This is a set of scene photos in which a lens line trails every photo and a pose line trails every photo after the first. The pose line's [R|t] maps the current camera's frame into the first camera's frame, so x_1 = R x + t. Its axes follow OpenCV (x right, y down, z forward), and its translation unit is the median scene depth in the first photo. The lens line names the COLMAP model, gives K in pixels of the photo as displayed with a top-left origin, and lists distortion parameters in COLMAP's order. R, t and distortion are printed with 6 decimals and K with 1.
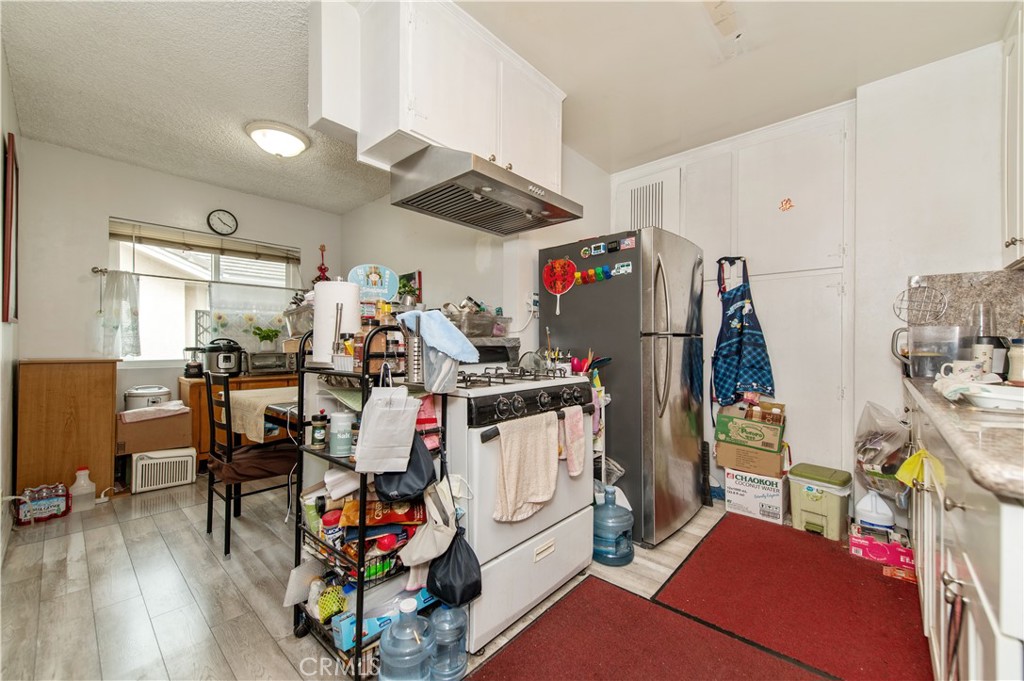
lens RADIAL K [[394.3, 0, 511.5], [0, 394.3, 335.5], [0, 0, 1]] dist [0.018508, -0.007091]
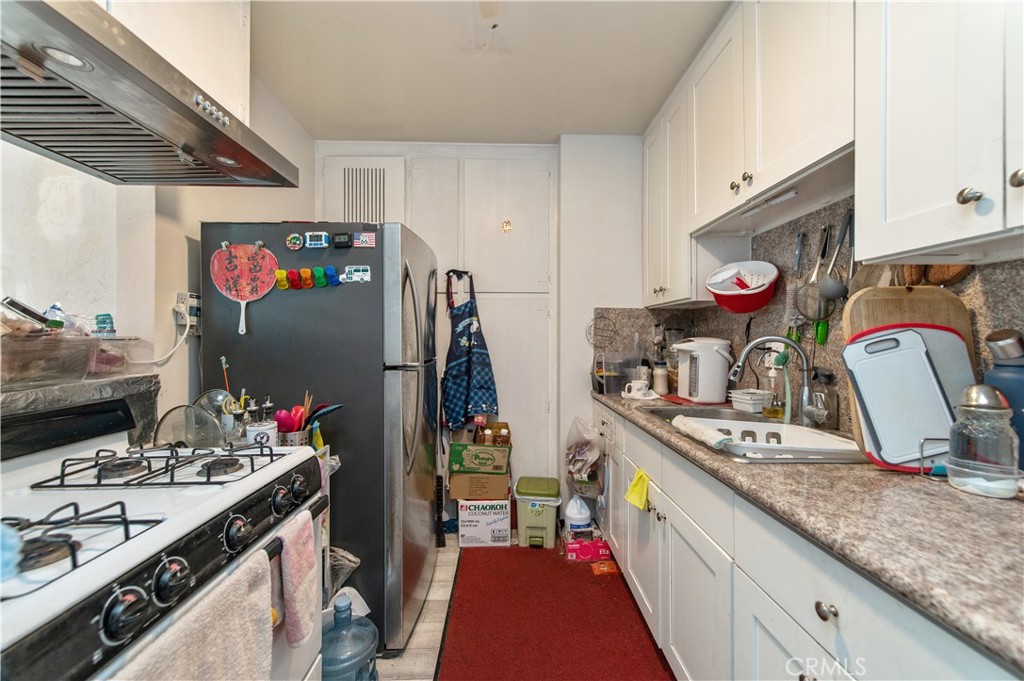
lens RADIAL K [[394.3, 0, 511.5], [0, 394.3, 335.5], [0, 0, 1]] dist [0.018508, -0.007091]
pose [[0.720234, -0.001344, 0.693730, -0.011110], [-0.010815, 0.999855, 0.013166, -0.066070], [-0.693647, -0.016985, 0.720114, 0.270785]]
